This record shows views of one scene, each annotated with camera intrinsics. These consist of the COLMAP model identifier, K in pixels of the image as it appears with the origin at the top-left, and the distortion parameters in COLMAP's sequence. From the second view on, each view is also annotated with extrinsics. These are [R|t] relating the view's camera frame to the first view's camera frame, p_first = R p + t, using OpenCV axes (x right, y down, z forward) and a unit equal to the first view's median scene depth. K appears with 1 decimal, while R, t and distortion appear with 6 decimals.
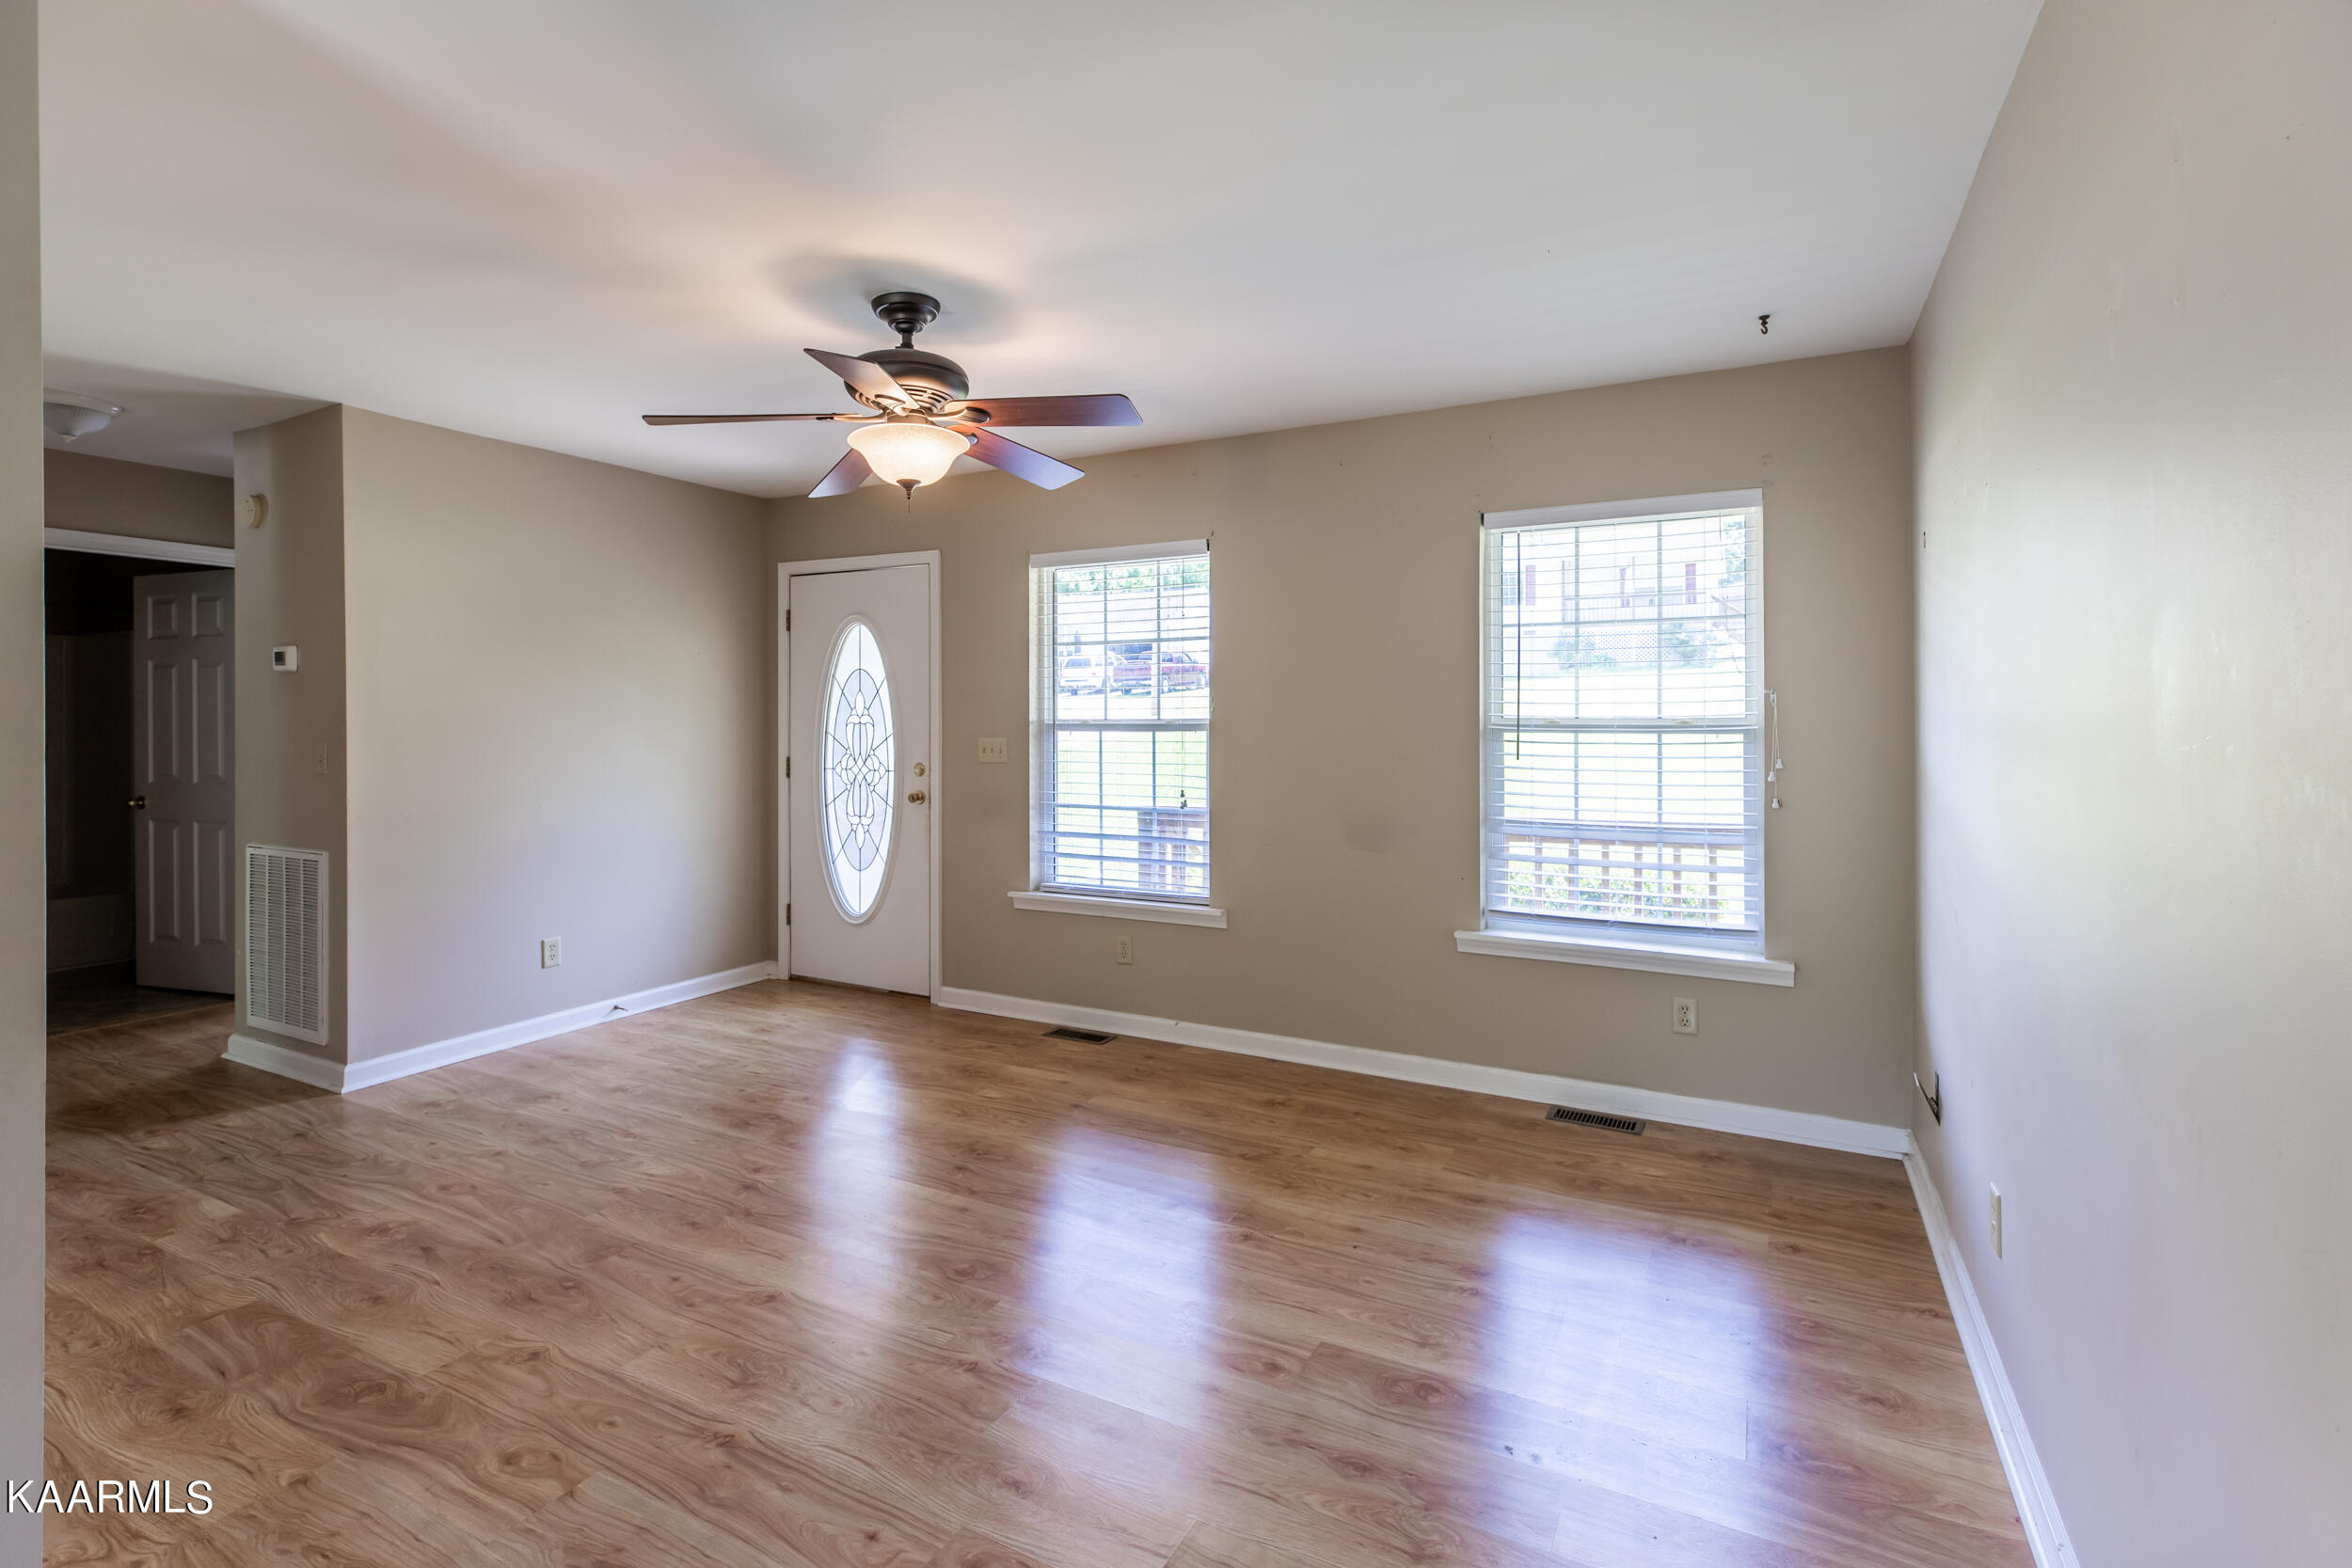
lens RADIAL K [[1143.1, 0, 1177.8], [0, 1143.1, 715.8], [0, 0, 1]] dist [0.008307, -0.000989]
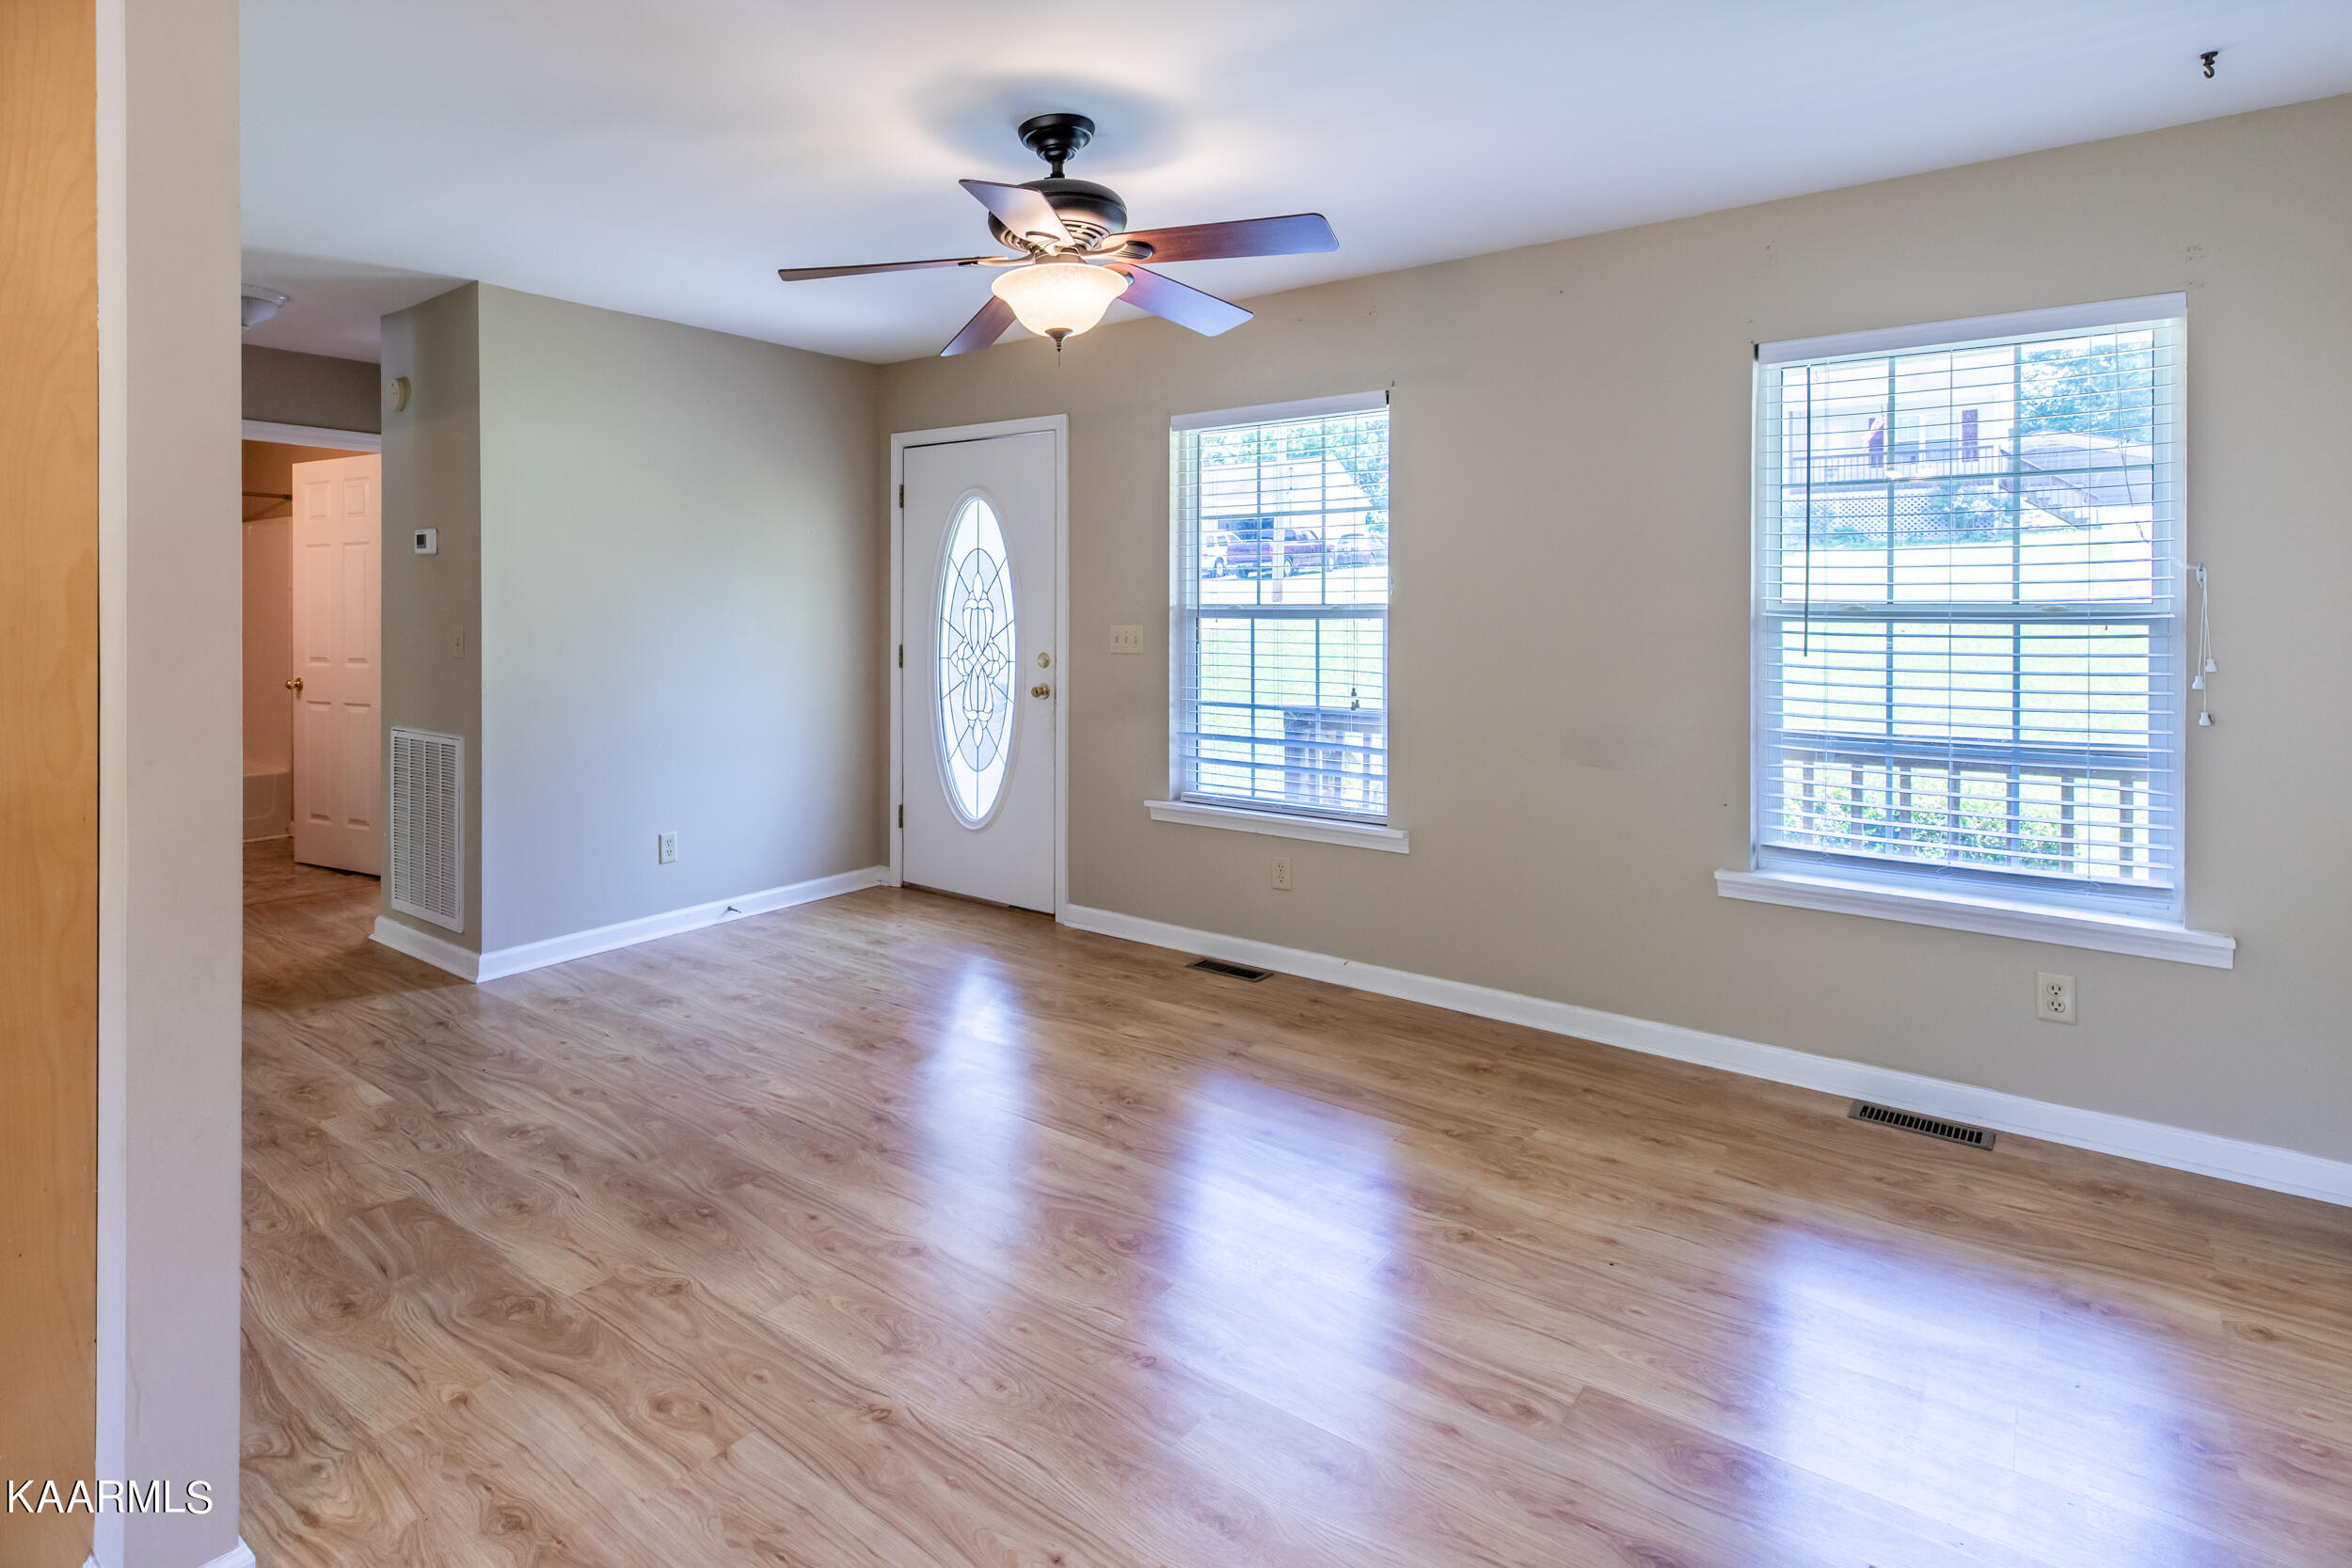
lens RADIAL K [[1269.3, 0, 1025.4], [0, 1269.3, 606.4], [0, 0, 1]] dist [0.007581, -0.000388]
pose [[0.978271, 0.001998, -0.207320, -0.054341], [-0.001301, 0.999993, 0.003497, 0.002190], [0.207325, -0.003151, 0.978267, 0.041560]]
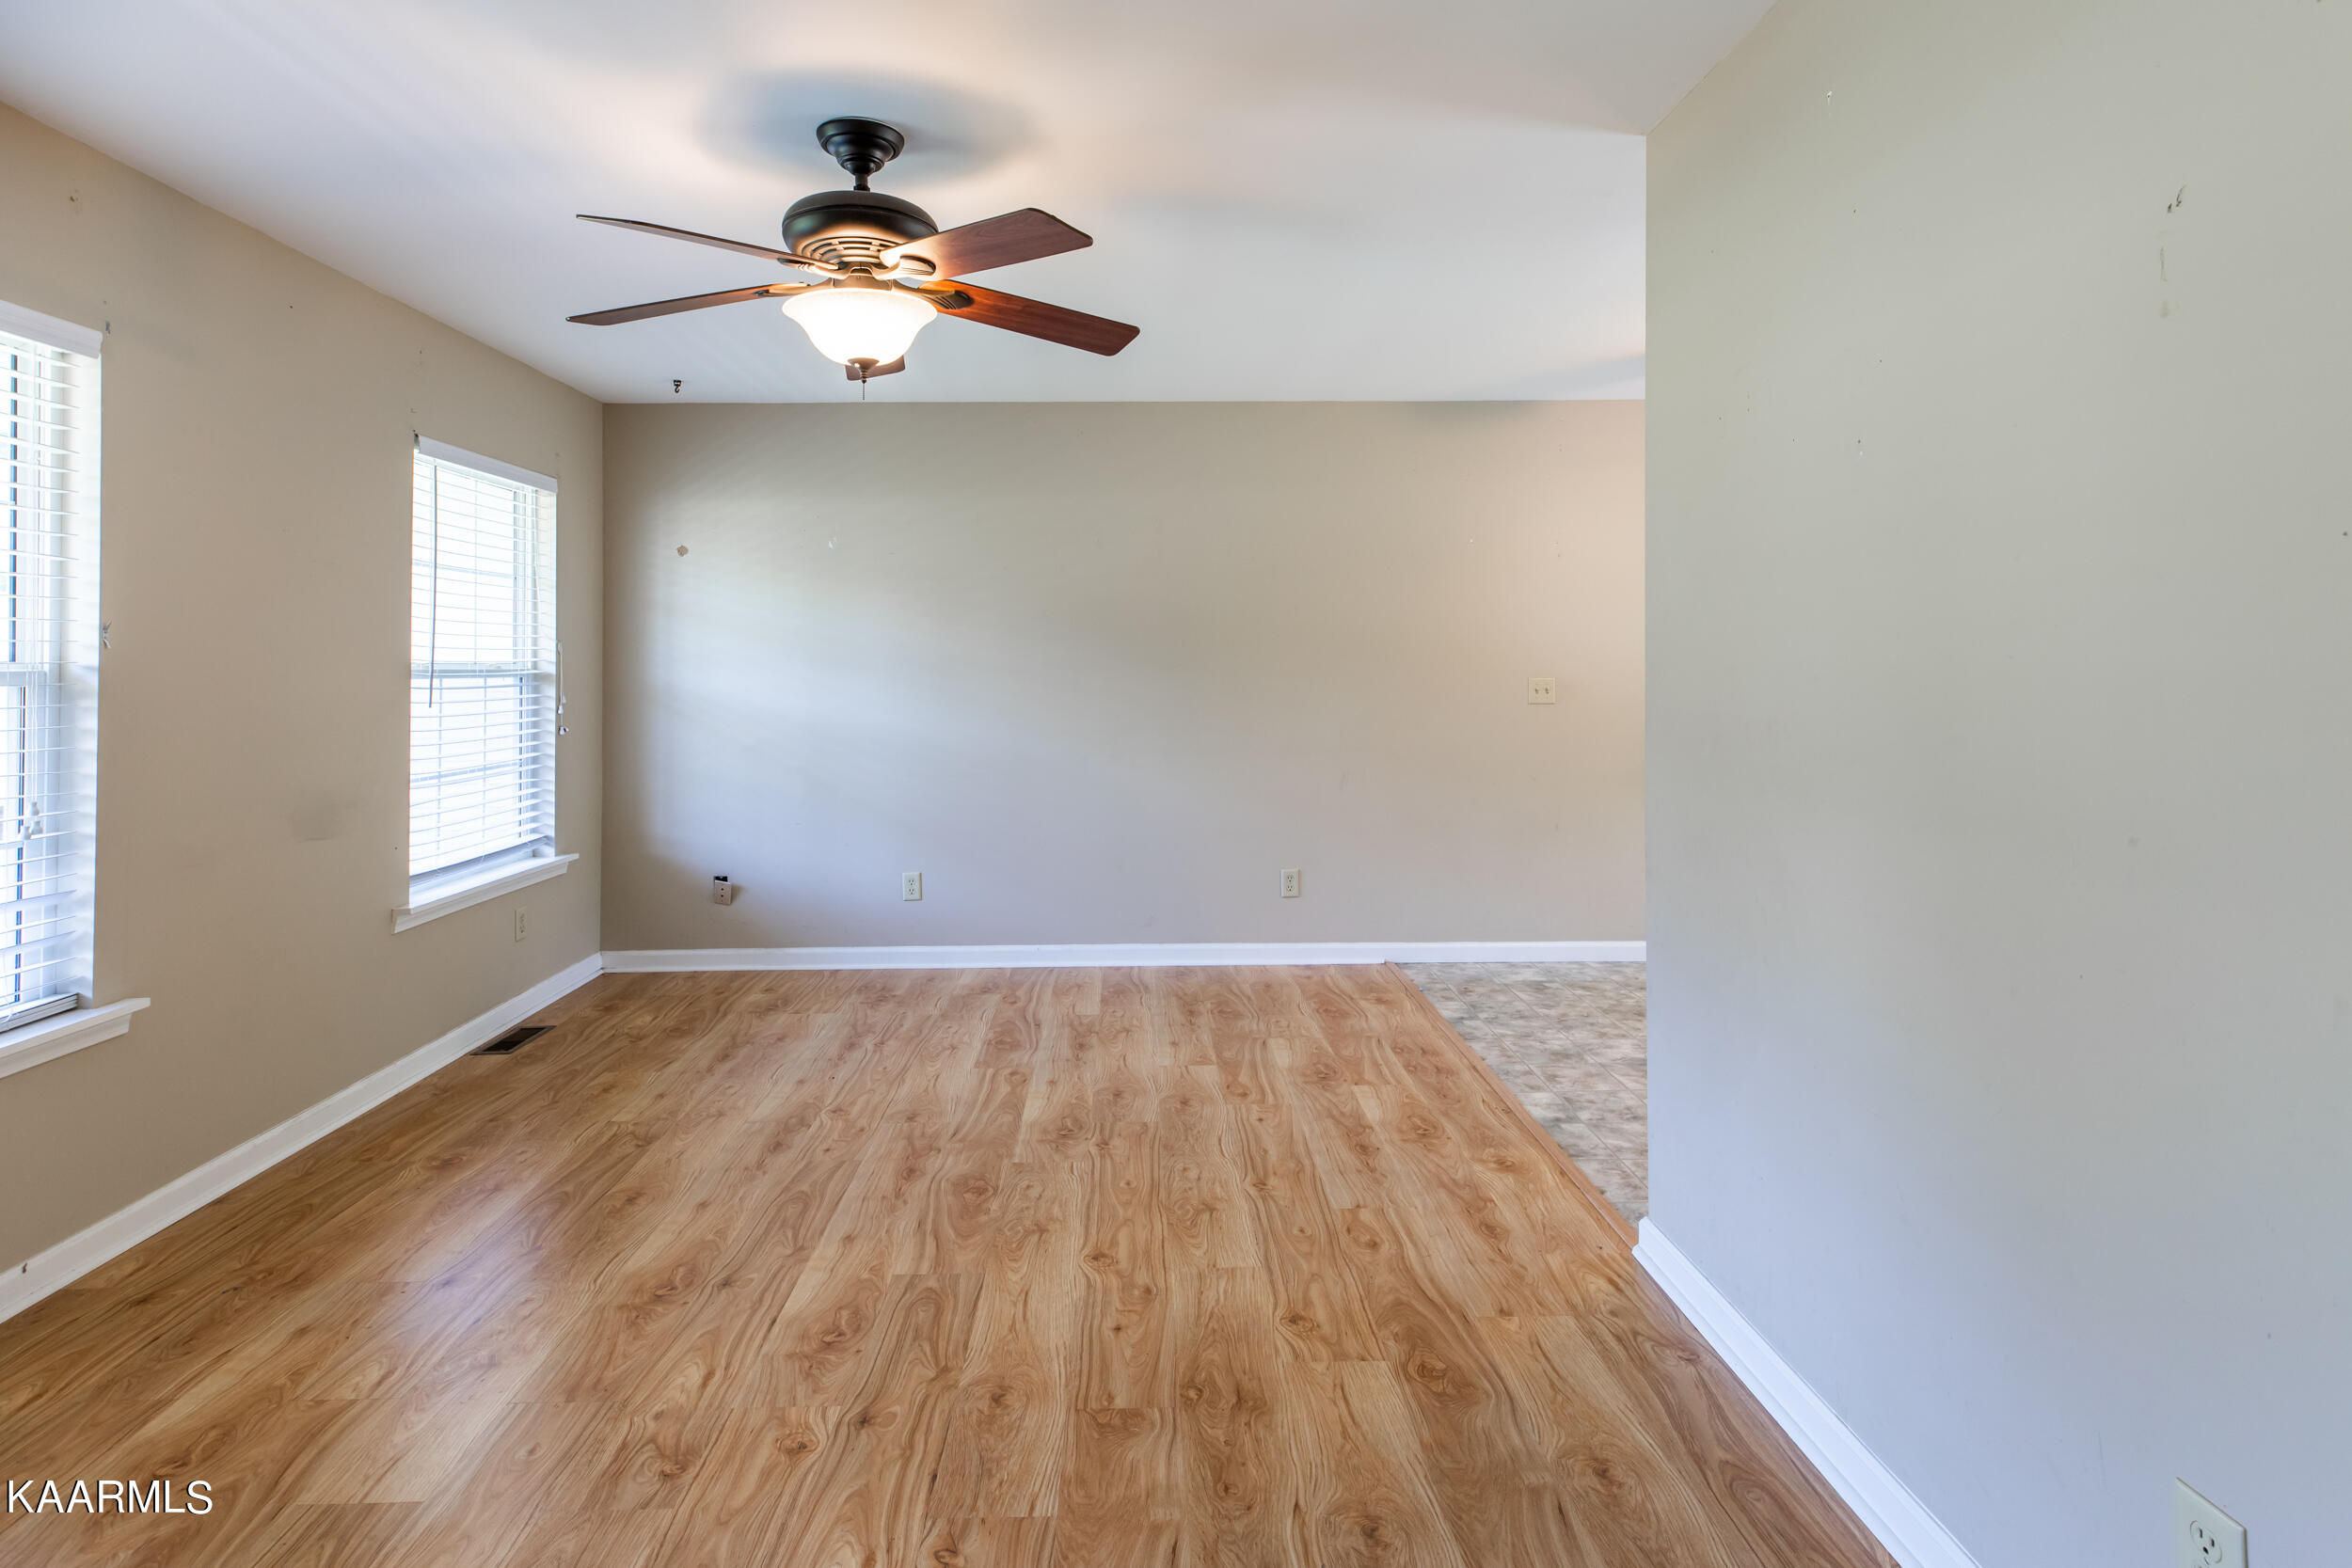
lens RADIAL K [[1143.1, 0, 1164.5], [0, 1143.1, 666.8], [0, 0, 1]] dist [0.008307, -0.000989]
pose [[-0.520186, 0.005610, 0.854034, -0.977370], [0.005404, 0.999980, -0.003277, 0.013723], [-0.854036, 0.002910, -0.520206, 1.175316]]
